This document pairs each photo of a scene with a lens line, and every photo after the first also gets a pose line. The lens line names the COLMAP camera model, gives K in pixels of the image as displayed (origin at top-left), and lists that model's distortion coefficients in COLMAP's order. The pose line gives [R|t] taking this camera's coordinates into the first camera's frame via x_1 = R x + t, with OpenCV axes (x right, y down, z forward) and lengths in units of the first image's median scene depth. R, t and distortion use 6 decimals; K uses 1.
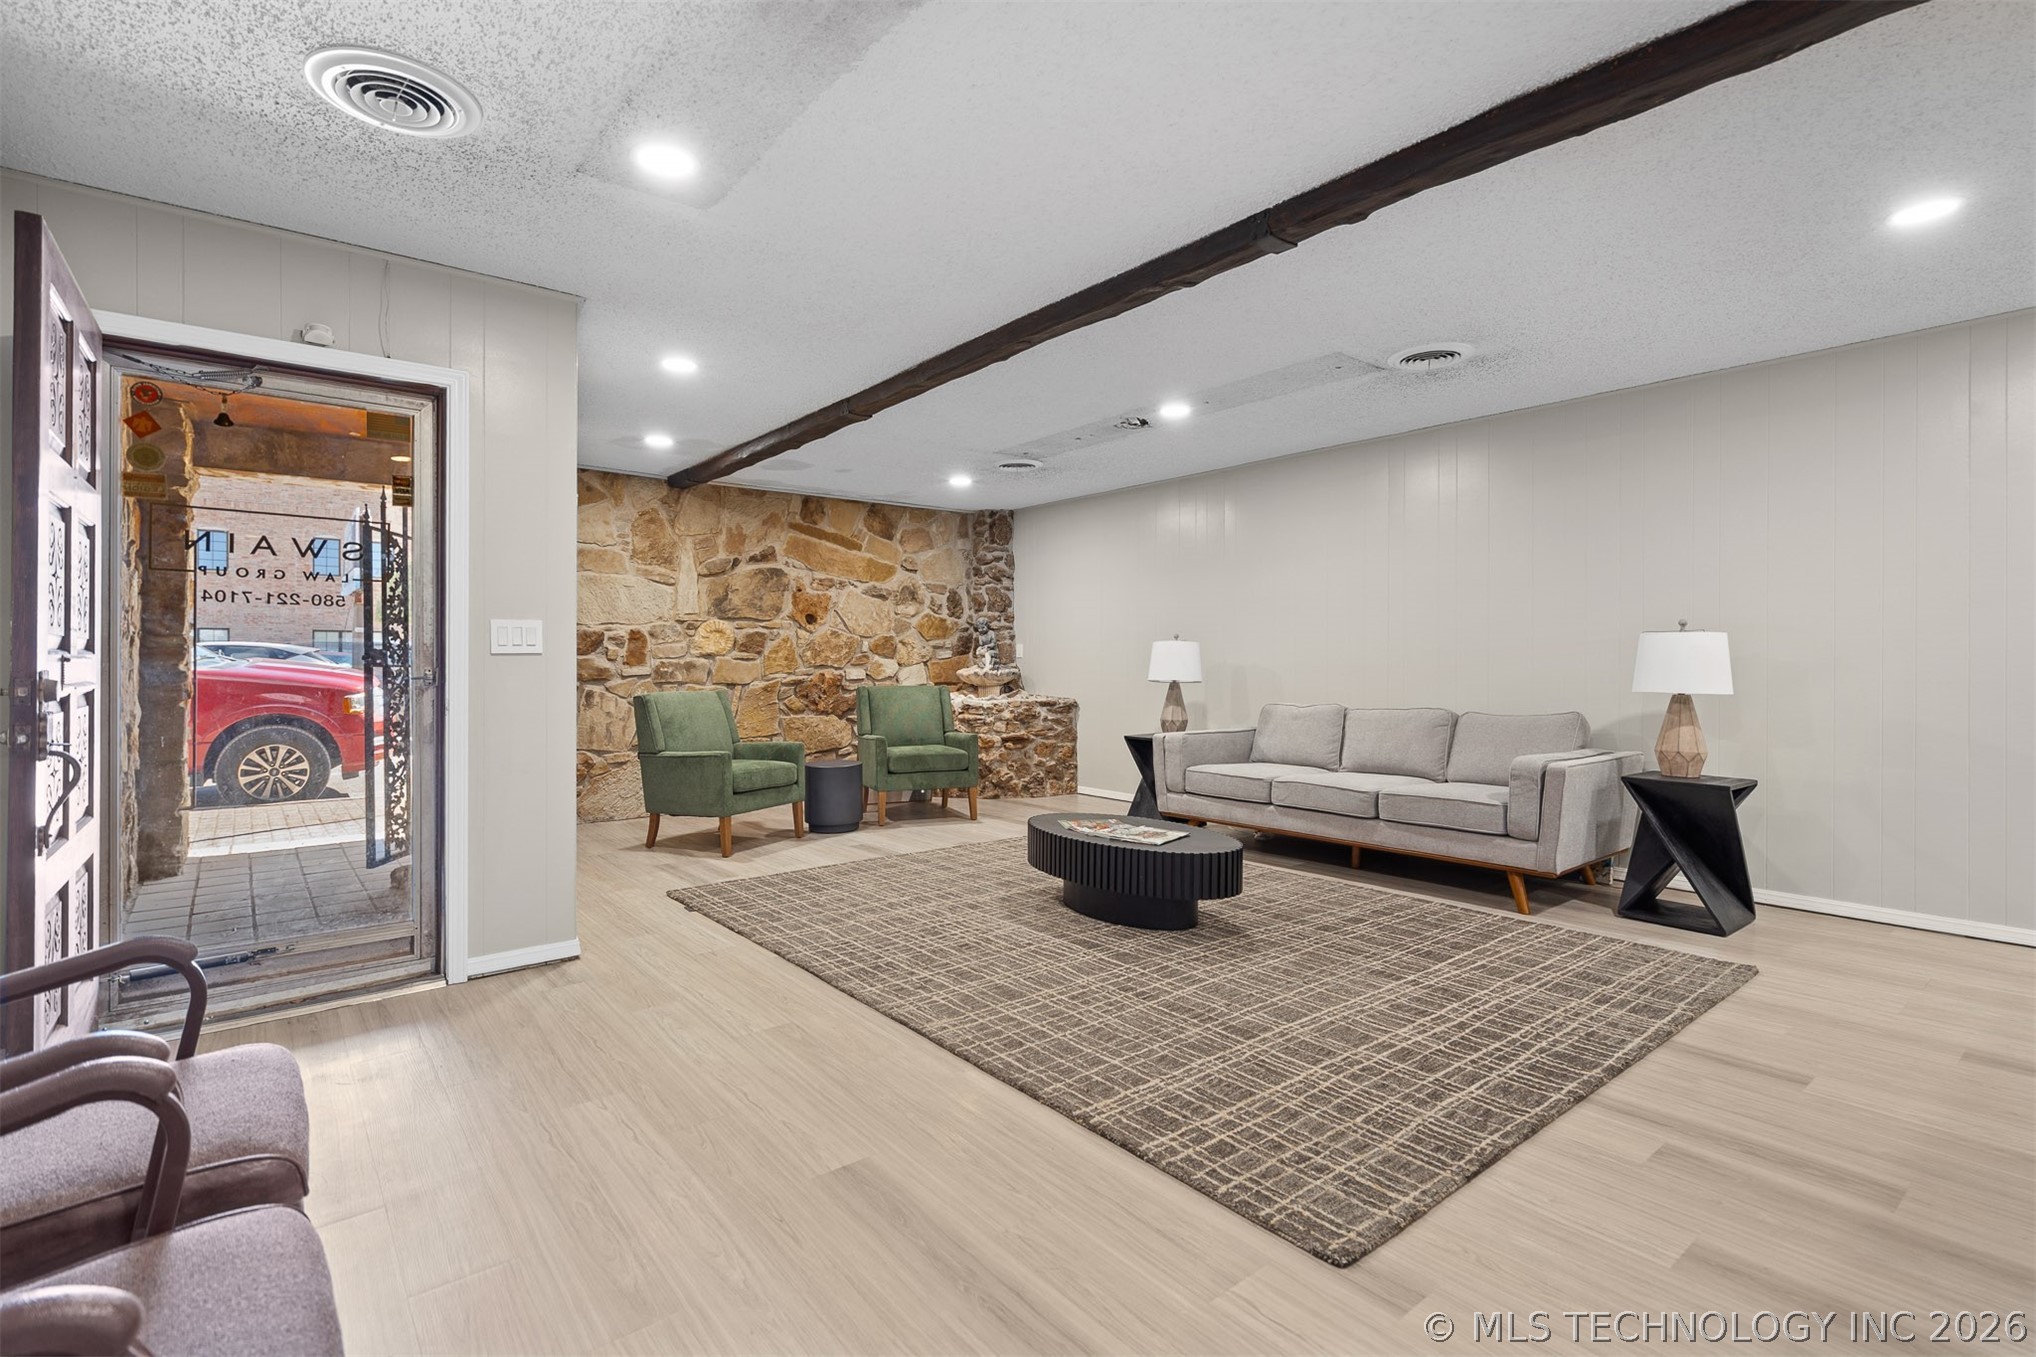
lens RADIAL K [[954.2, 0, 1015.2], [0, 954.2, 656.5], [0, 0, 1]] dist [0.001448, 0.001066]
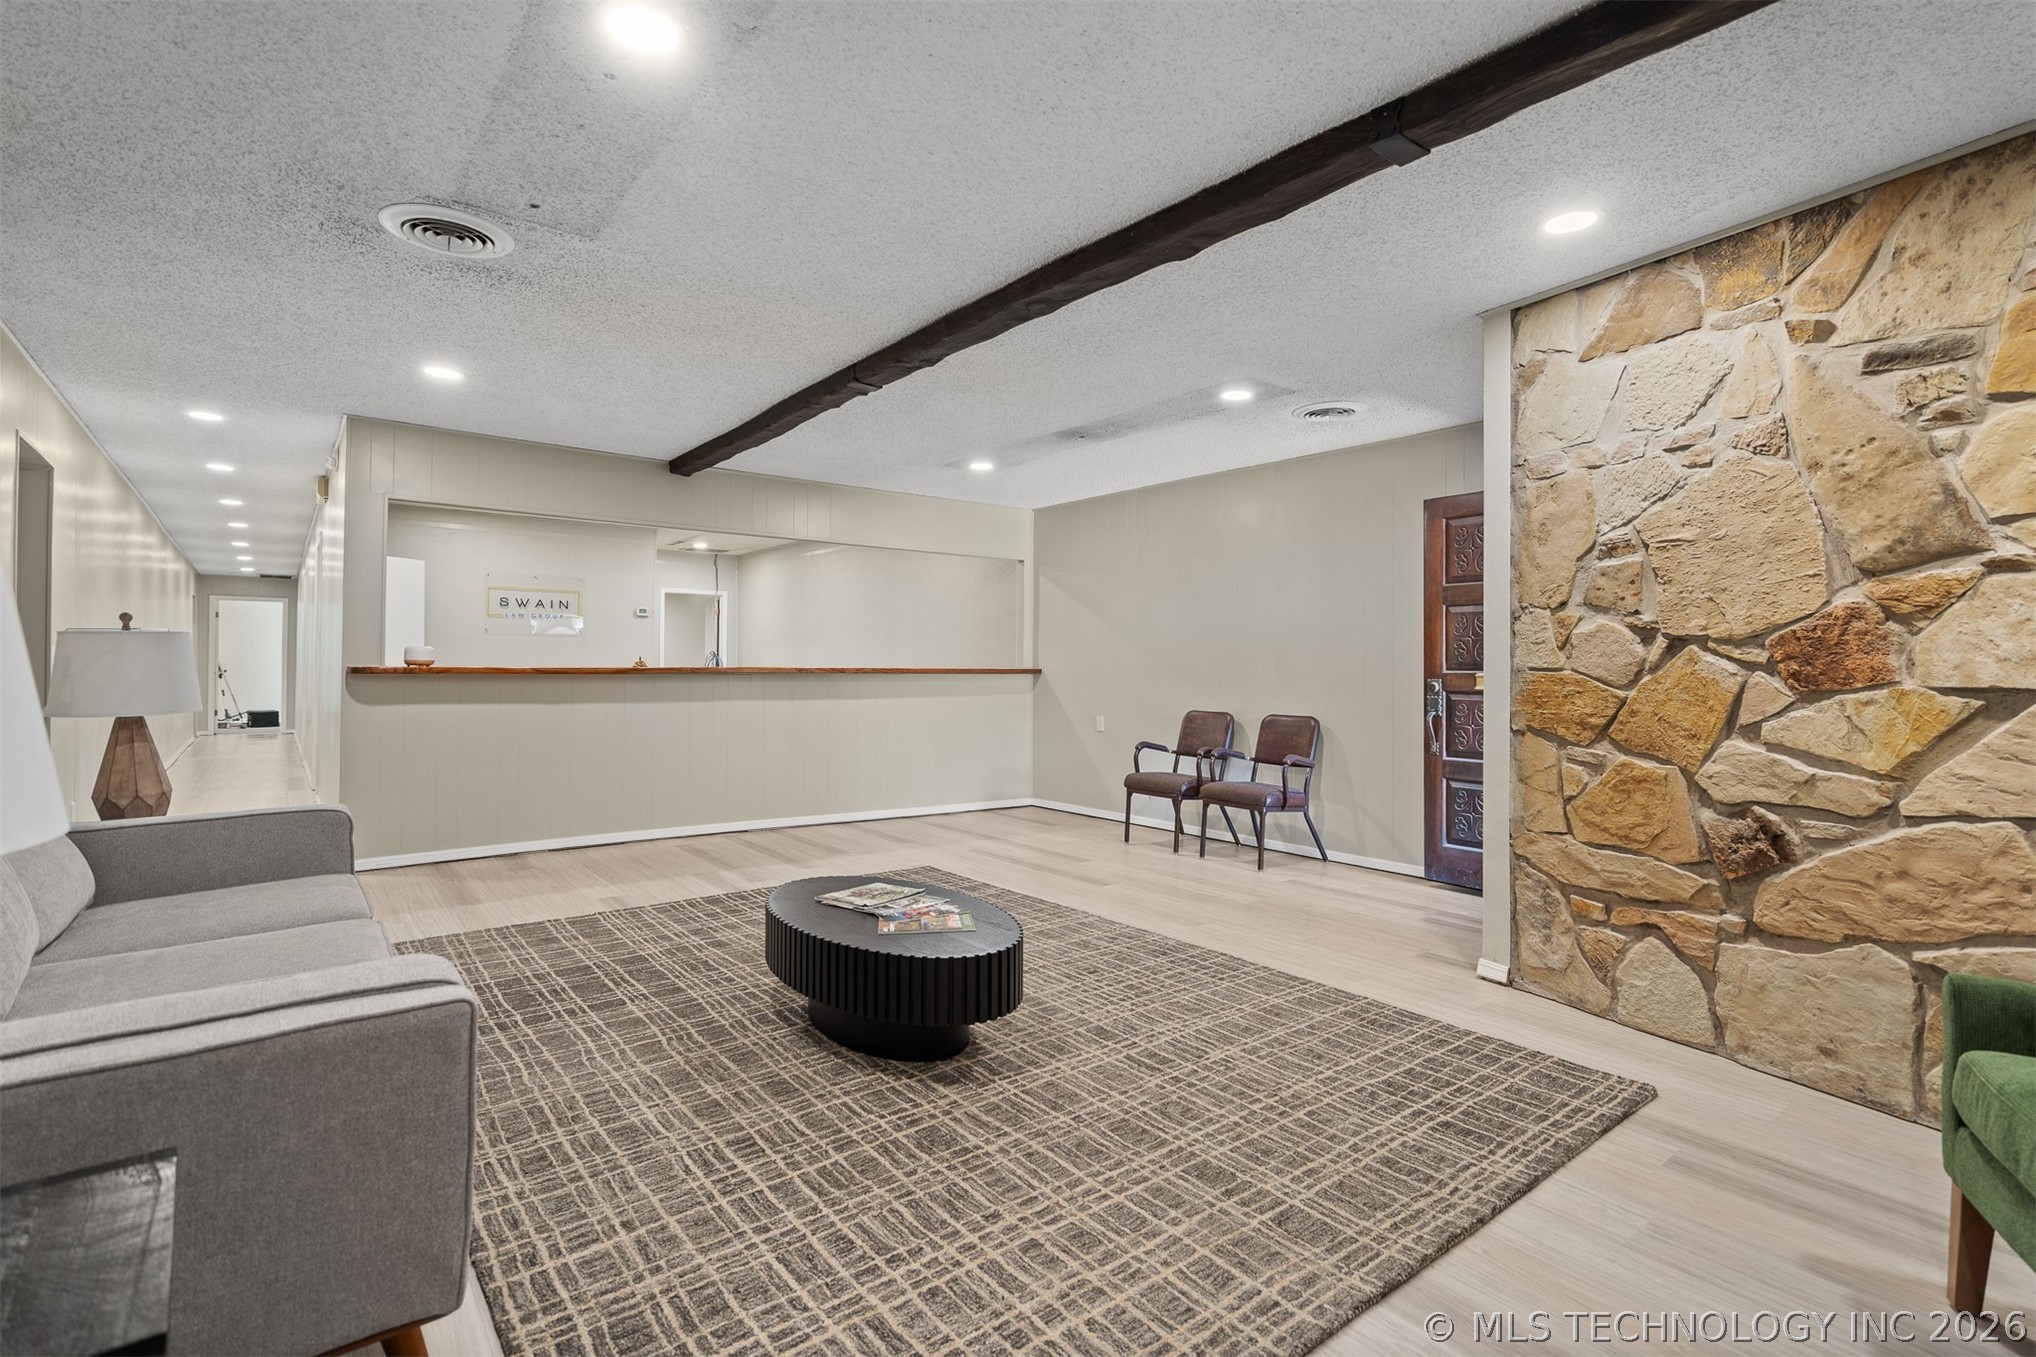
lens RADIAL K [[954.2, 0, 1015.2], [0, 954.2, 656.5], [0, 0, 1]] dist [0.001448, 0.001066]
pose [[-0.999849, -0.006817, 0.016001, 0.011700], [-0.007041, 0.999878, -0.013975, -0.000726], [-0.015904, -0.014085, -0.999774, 2.015393]]
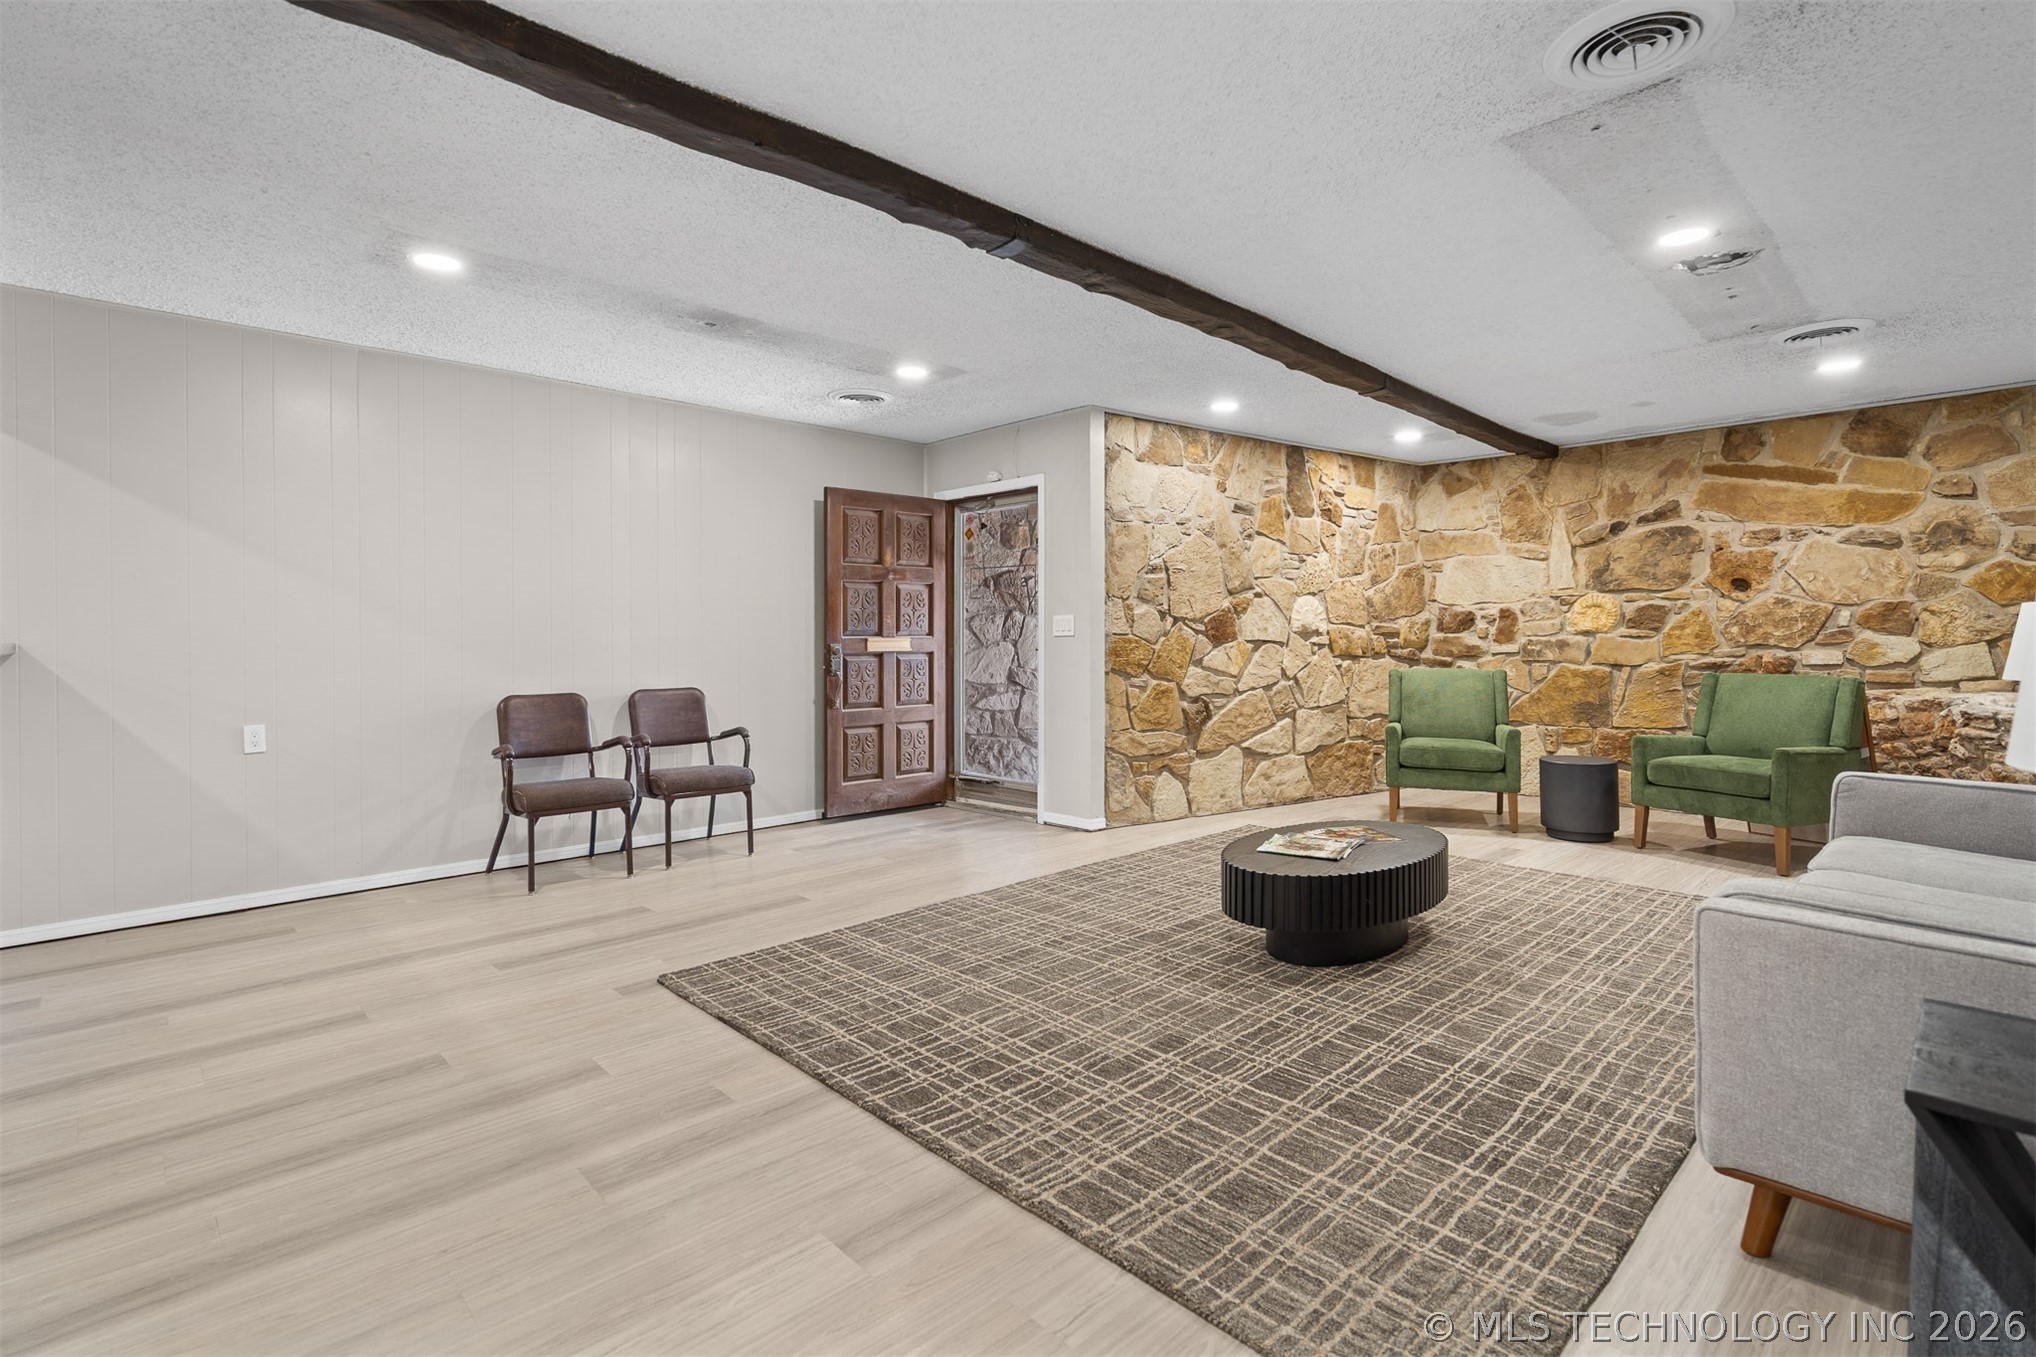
lens RADIAL K [[957.7, 0, 1020.2], [0, 957.7, 640.3], [0, 0, 1]] dist [-0.005500, -0.000086]
pose [[0.084661, 0.004443, -0.996400, 1.089574], [0.006577, 0.999966, 0.005018, -0.004086], [0.996388, -0.006978, 0.084628, 0.760003]]
